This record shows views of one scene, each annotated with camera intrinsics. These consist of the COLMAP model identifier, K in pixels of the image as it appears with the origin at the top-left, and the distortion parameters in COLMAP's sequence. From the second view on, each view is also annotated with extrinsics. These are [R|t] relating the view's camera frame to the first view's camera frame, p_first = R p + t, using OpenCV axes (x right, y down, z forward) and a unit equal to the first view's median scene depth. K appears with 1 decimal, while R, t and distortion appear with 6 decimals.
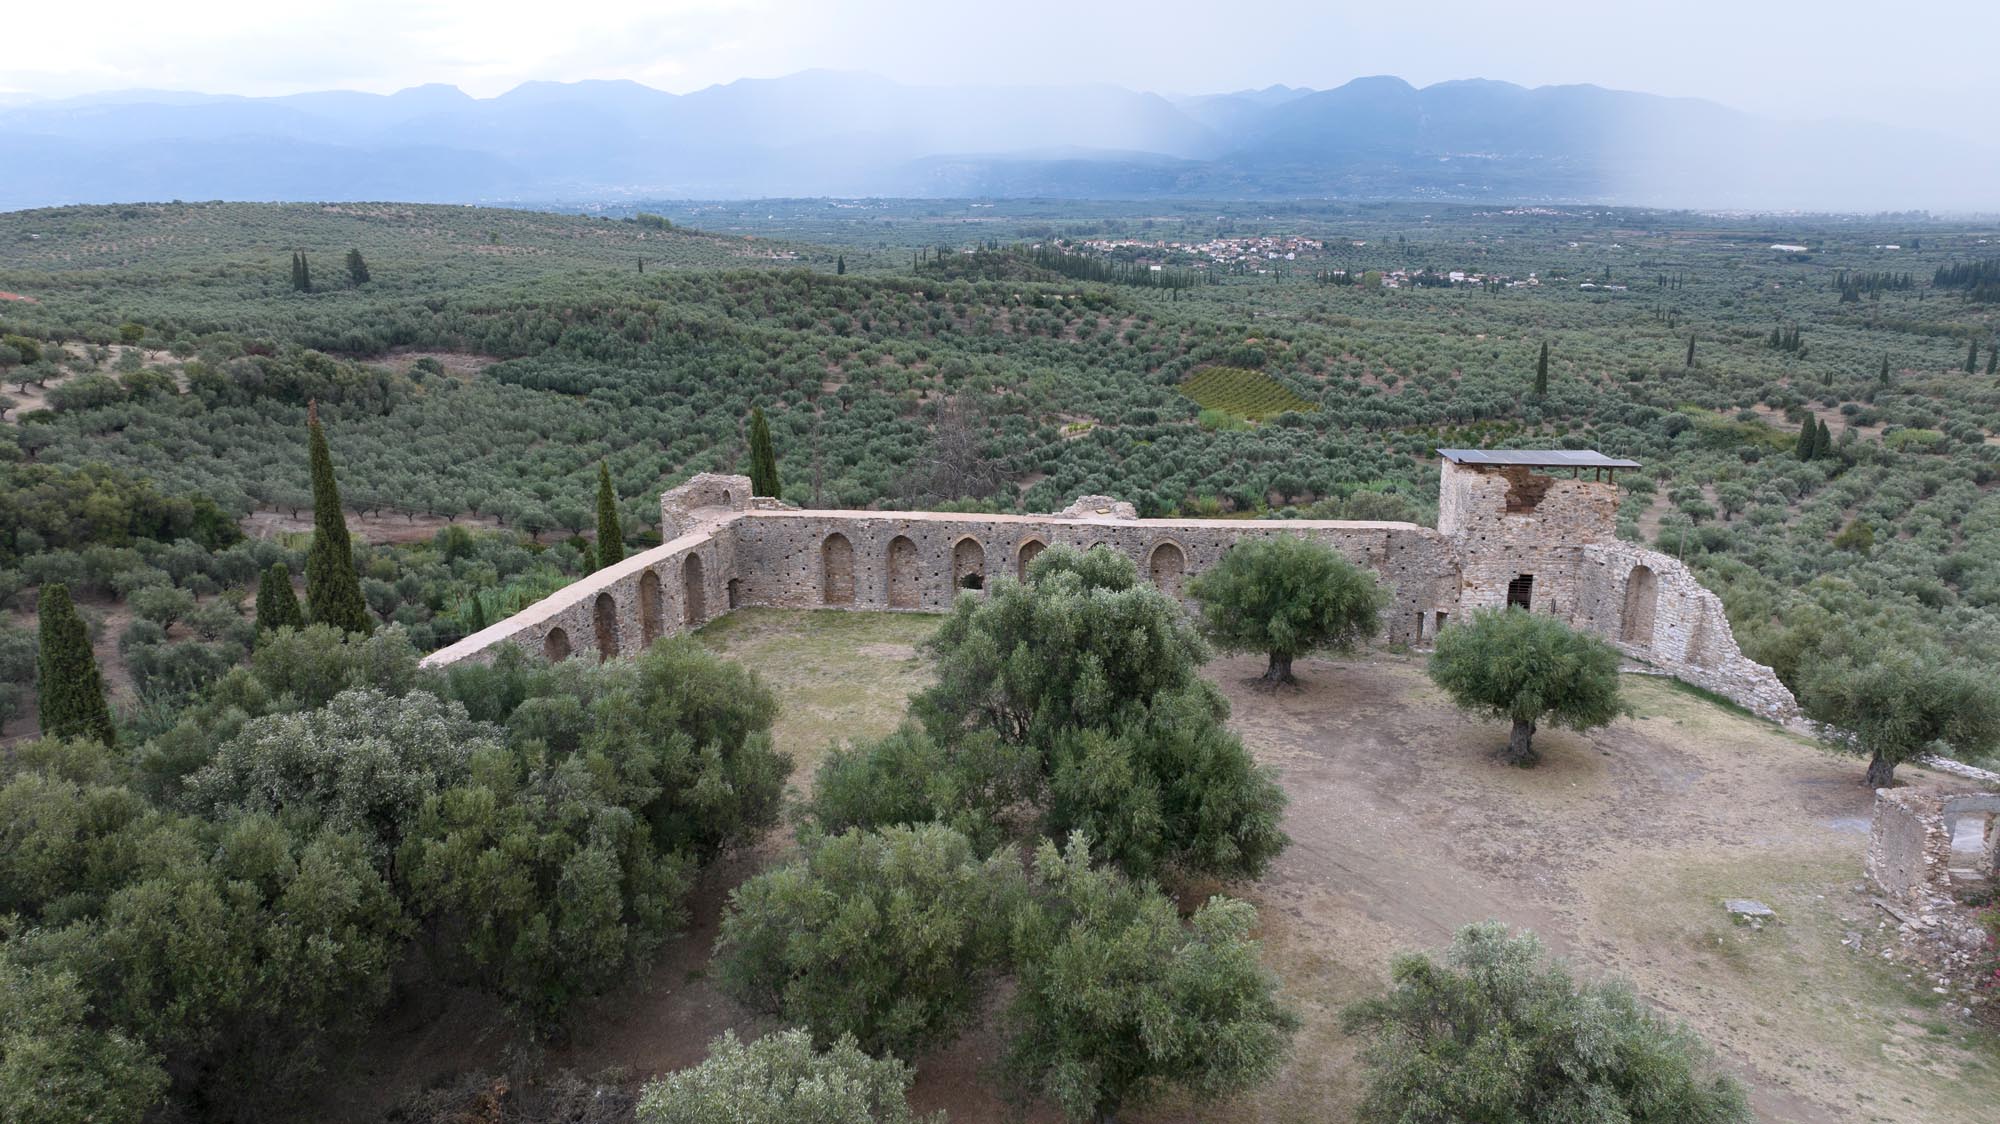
lens RADIAL K [[1439.7, 0, 1002.1], [0, 1439.7, 554.9], [0, 0, 1]] dist [-0.007373, 0.010823]
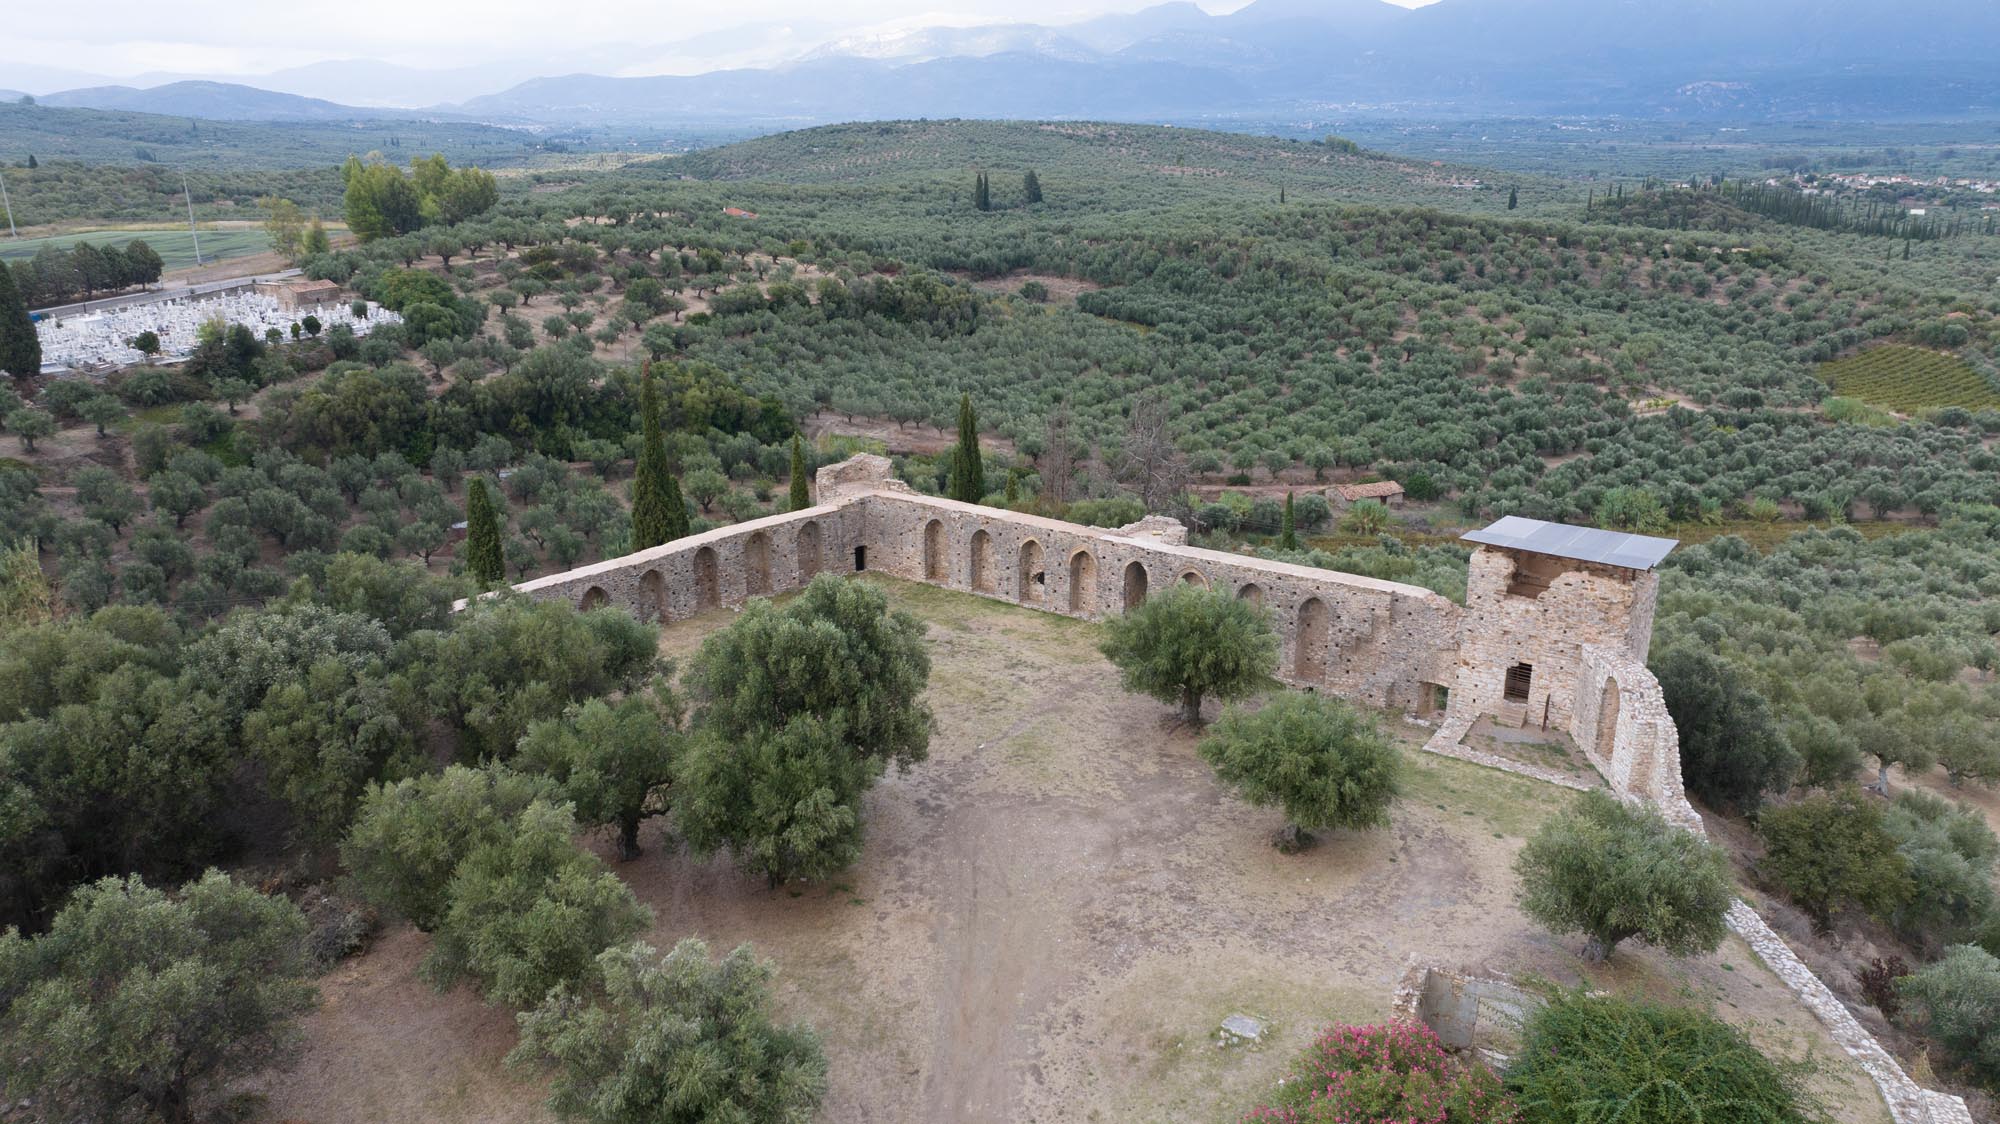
lens RADIAL K [[1439.7, 0, 1009.4], [0, 1439.7, 567.2], [0, 0, 1]] dist [-0.007373, 0.010823]
pose [[0.885589, 0.148451, -0.440108, 0.124672], [-0.119696, 0.988486, 0.092569, -0.025373], [0.448782, -0.029299, 0.893161, 0.000844]]
